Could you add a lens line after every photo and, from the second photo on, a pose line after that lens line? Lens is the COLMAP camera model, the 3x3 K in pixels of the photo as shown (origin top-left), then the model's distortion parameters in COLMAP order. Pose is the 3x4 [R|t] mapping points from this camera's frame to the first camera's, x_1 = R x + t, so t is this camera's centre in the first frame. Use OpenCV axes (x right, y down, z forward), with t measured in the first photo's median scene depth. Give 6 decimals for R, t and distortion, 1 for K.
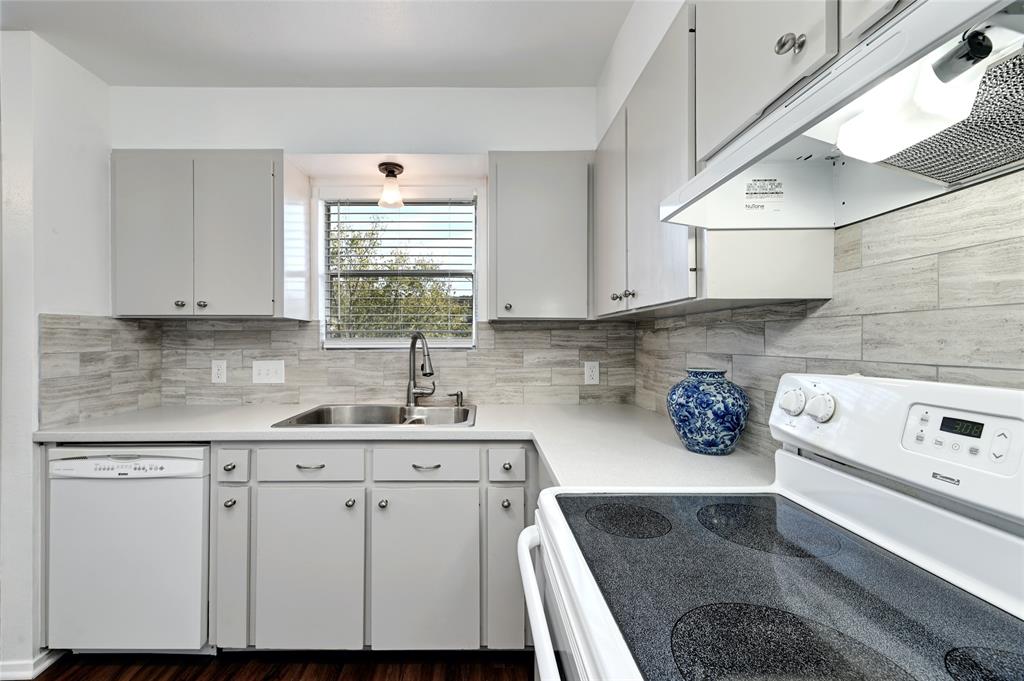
lens RADIAL K [[417.0, 0, 503.0], [0, 417.0, 341.6], [0, 0, 1]] dist [0.009474, 0.000029]
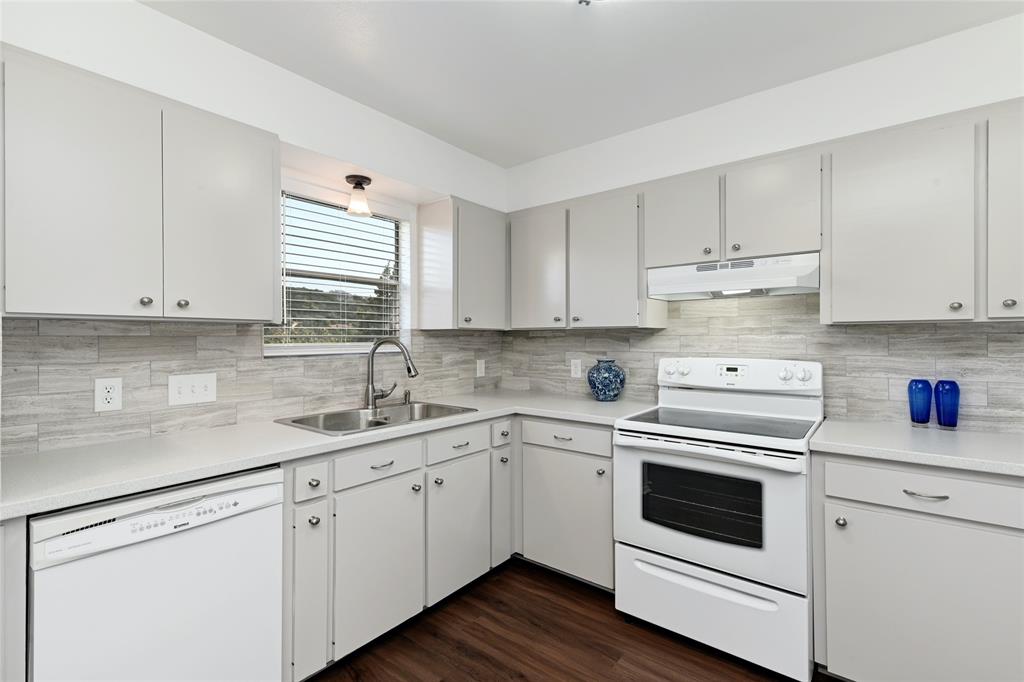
lens RADIAL K [[444.6, 0, 517.6], [0, 444.6, 339.8], [0, 0, 1]] dist [0.018155, -0.006365]
pose [[0.631733, -0.002837, 0.775181, -0.856380], [0.004361, 0.999990, 0.000105, -0.017179], [-0.775173, 0.003314, 0.631740, 0.000187]]
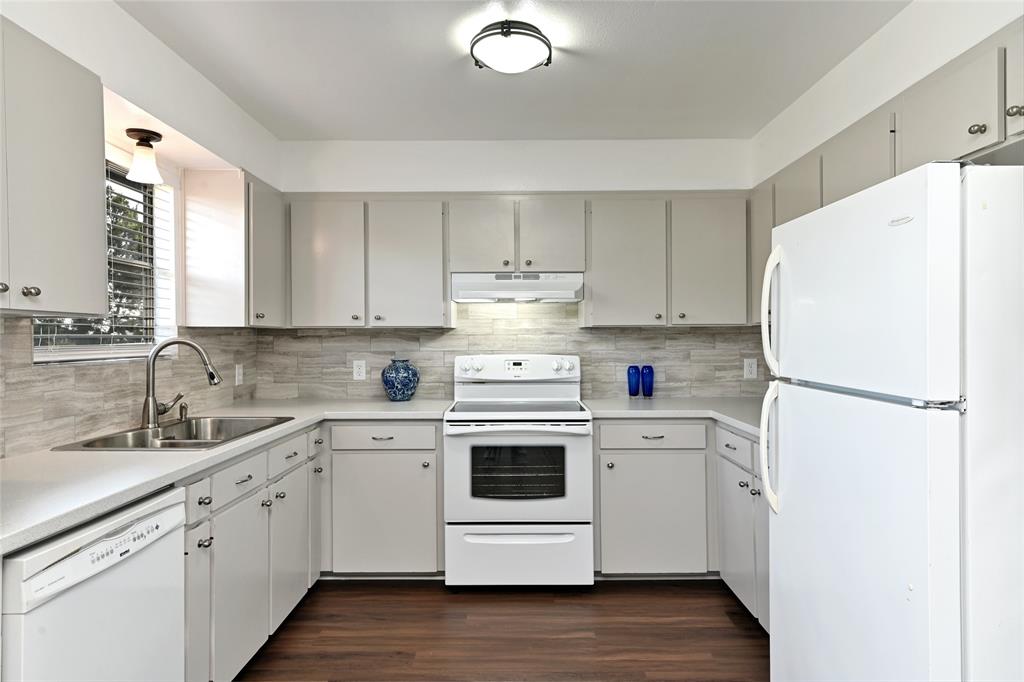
lens RADIAL K [[584.7, 0, 501.5], [0, 584.7, 342.1], [0, 0, 1]] dist [0.005332, -0.002589]
pose [[0.029928, -0.007590, 0.999523, -1.351837], [0.006599, 0.999951, 0.007395, -0.018118], [-0.999530, 0.006374, 0.029977, 0.273896]]
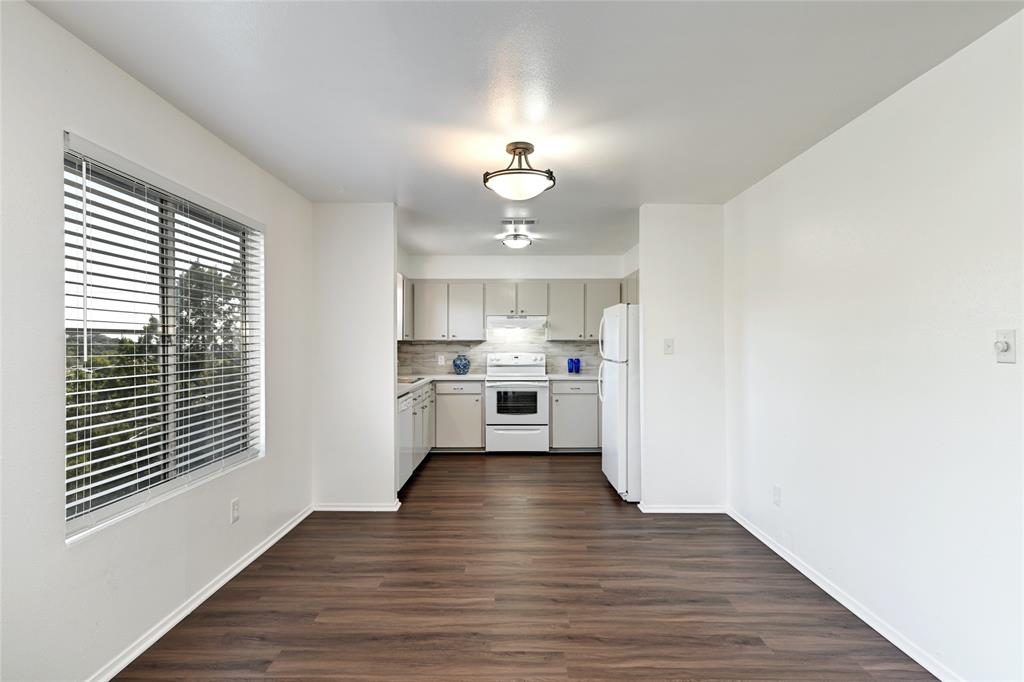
lens RADIAL K [[522.7, 0, 503.1], [0, 522.7, 342.4], [0, 0, 1]] dist [0.015418, -0.003223]
pose [[0.017883, 0.002851, 0.999836, -2.866778], [0.002791, 0.999992, -0.002901, -0.026230], [-0.999836, 0.002843, 0.017874, 0.302982]]
